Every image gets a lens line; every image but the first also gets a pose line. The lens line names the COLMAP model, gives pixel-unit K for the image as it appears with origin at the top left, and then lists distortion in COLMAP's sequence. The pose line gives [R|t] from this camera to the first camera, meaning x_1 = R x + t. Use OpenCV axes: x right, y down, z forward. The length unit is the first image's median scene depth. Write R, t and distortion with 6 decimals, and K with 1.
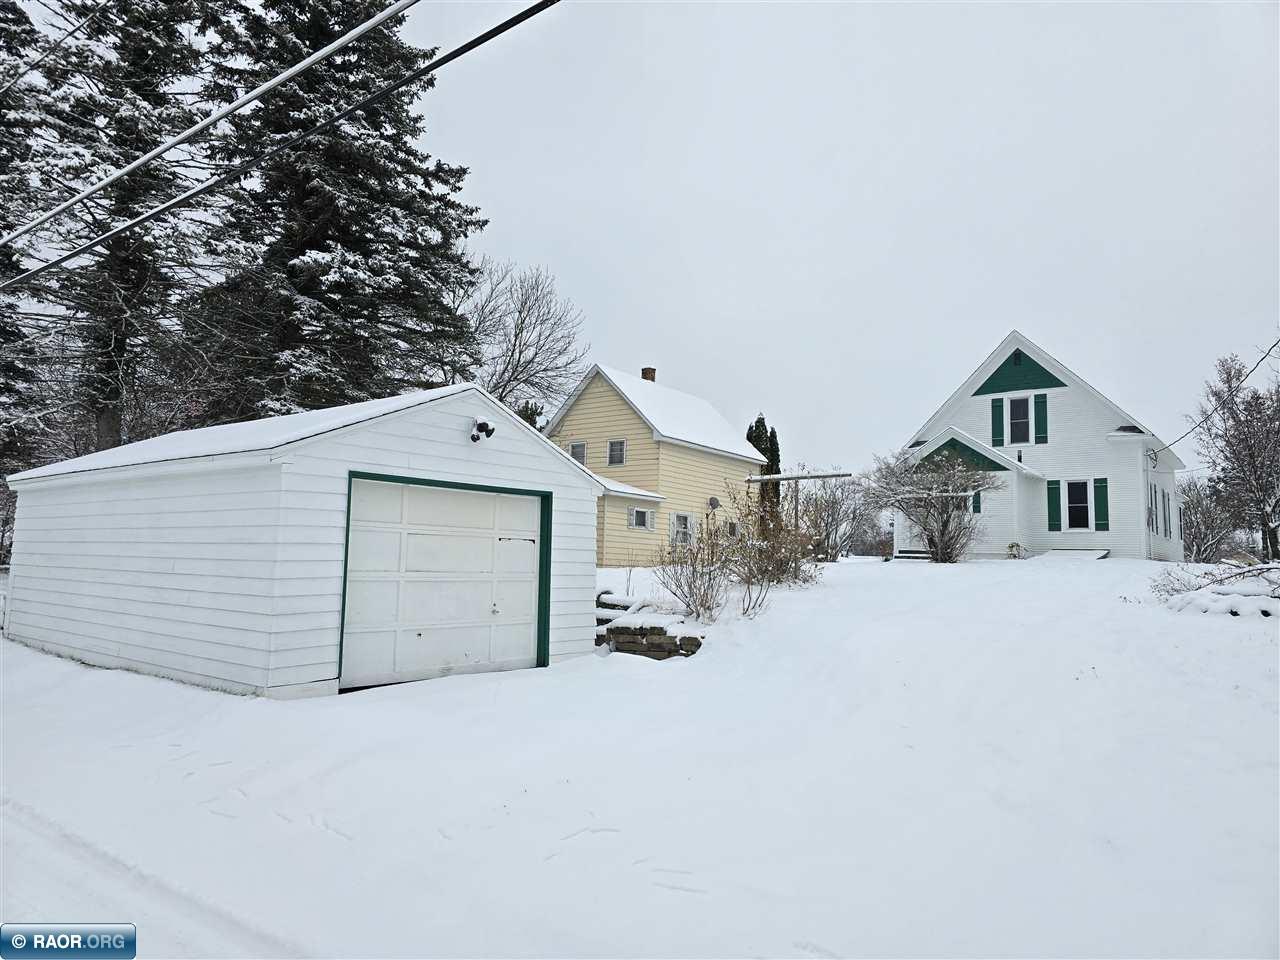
lens RADIAL K [[842.5, 0, 640.0], [0, 842.5, 480.0], [0, 0, 1]] dist [0.091754, -0.105872]
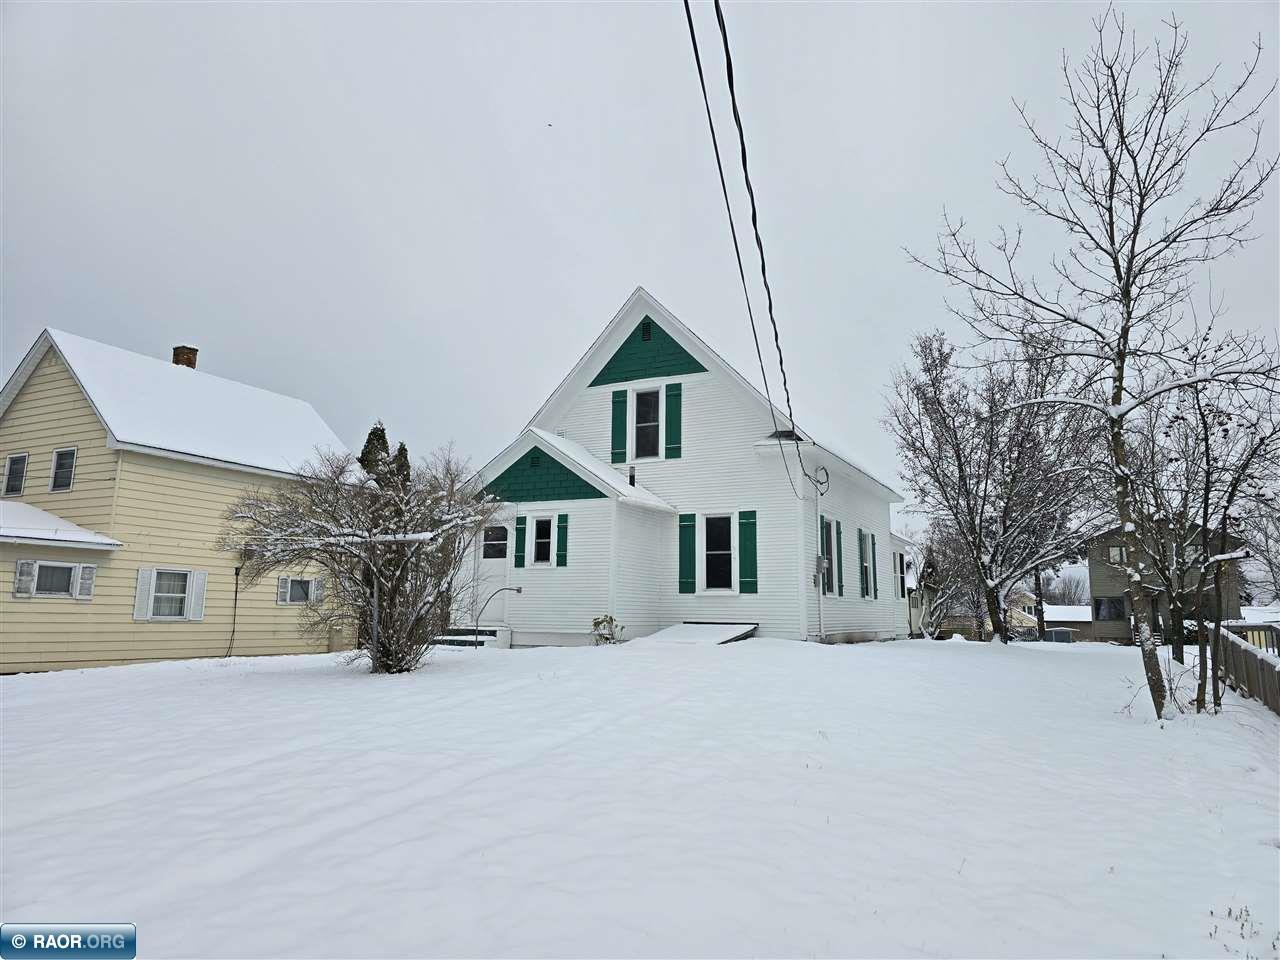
lens RADIAL K [[842.5, 0, 640.0], [0, 842.5, 480.0], [0, 0, 1]] dist [0.091754, -0.105872]
pose [[0.983161, 0.010929, 0.182414, 0.326964], [-0.002130, 0.998828, -0.048362, 0.005194], [-0.182729, 0.047159, 0.982032, 0.373266]]
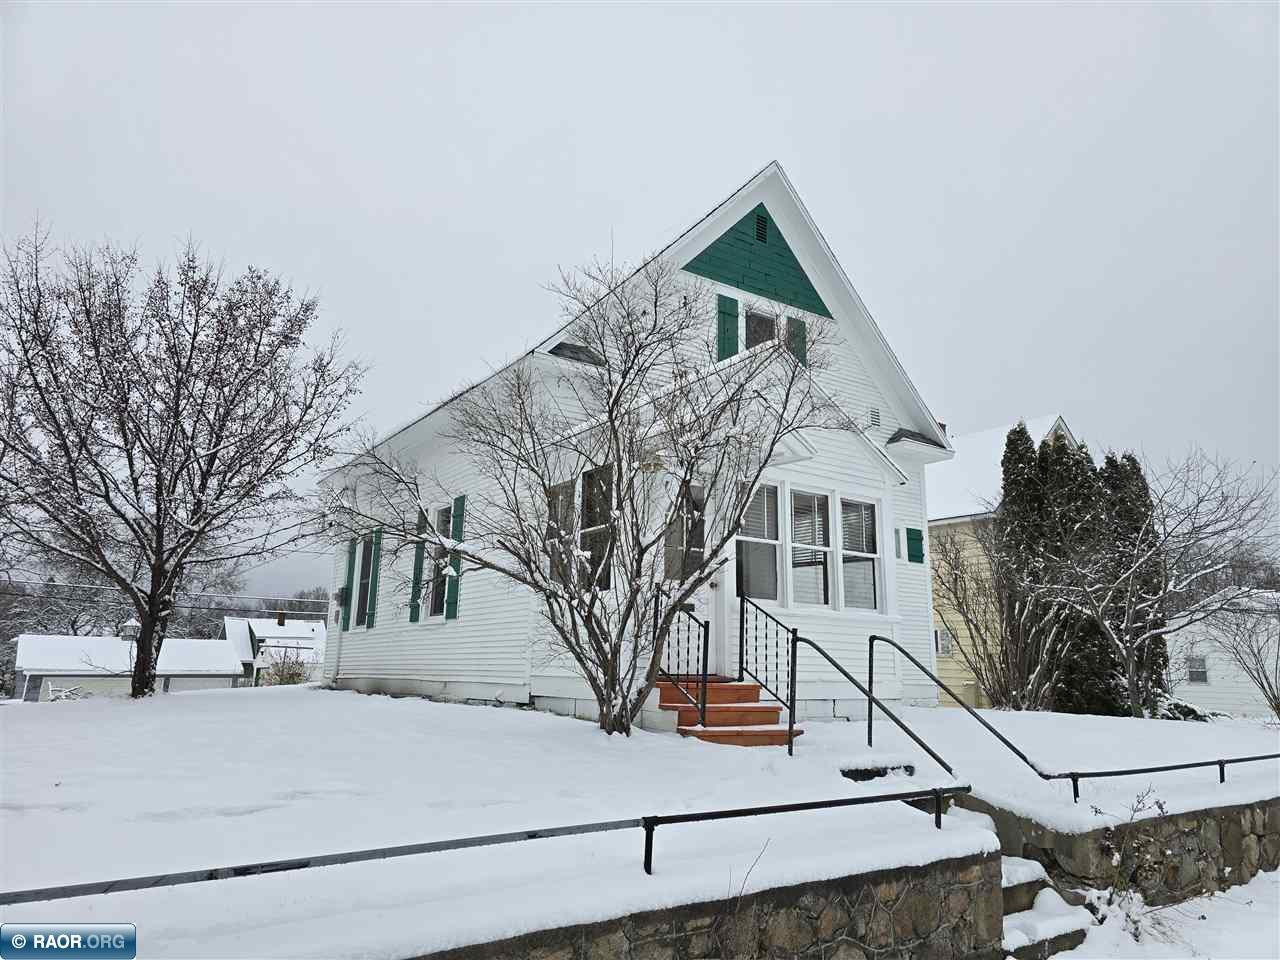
lens RADIAL K [[842.5, 0, 640.0], [0, 842.5, 480.0], [0, 0, 1]] dist [0.091754, -0.105872]
pose [[0.303509, 0.185411, 0.934615, 0.037931], [-0.109995, 0.981145, -0.158922, 0.064724], [-0.946458, -0.054569, 0.318181, 0.935648]]
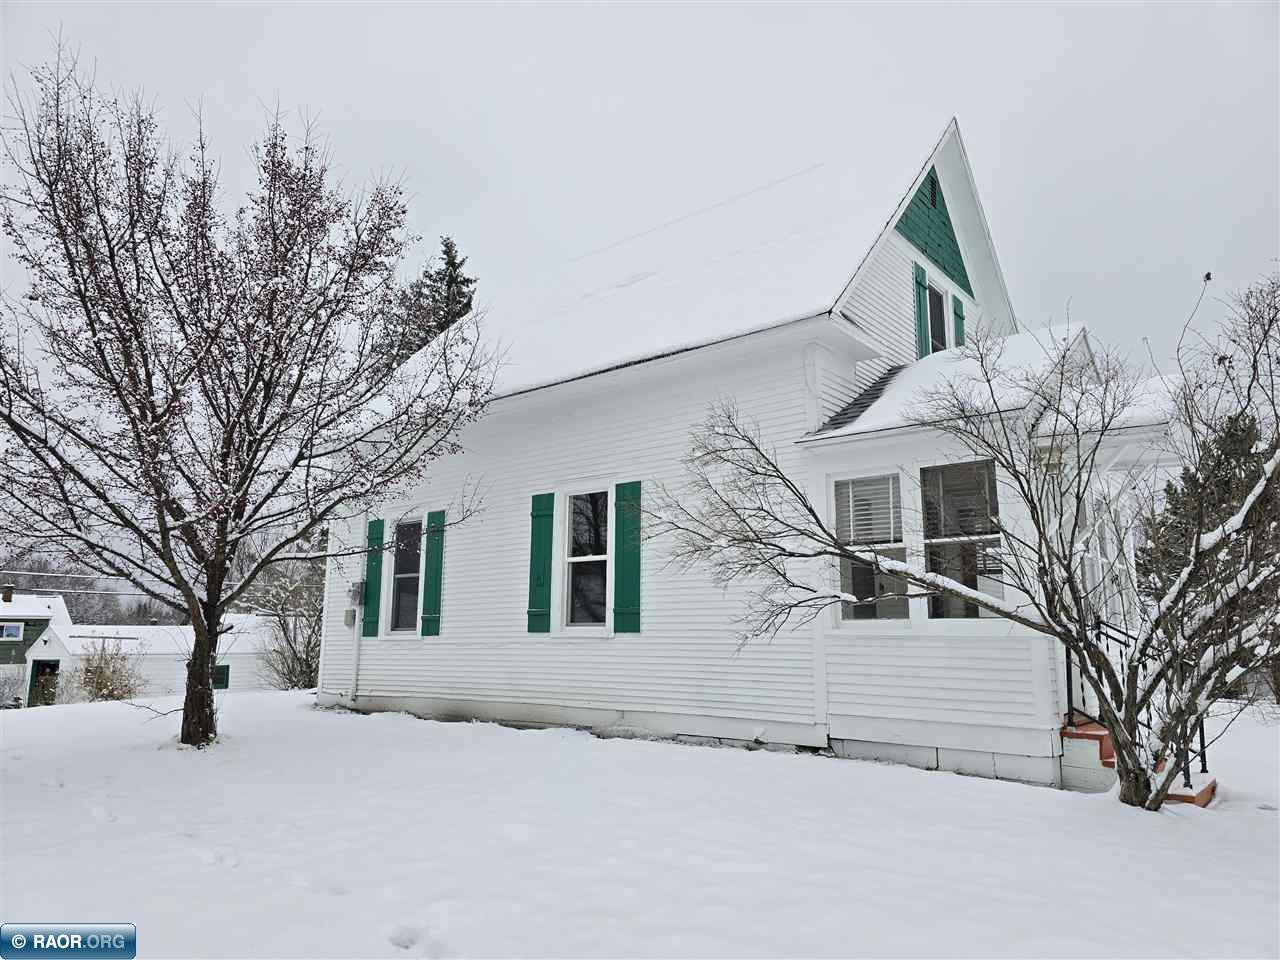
lens RADIAL K [[858.2, 0, 640.0], [0, 858.2, 480.0], [0, 0, 1]] dist [0.059423, -0.049997]
pose [[0.032137, 0.157197, 0.987044, 0.063371], [-0.109454, 0.982168, -0.152857, 0.067346], [-0.993472, -0.103123, 0.048769, 1.130592]]
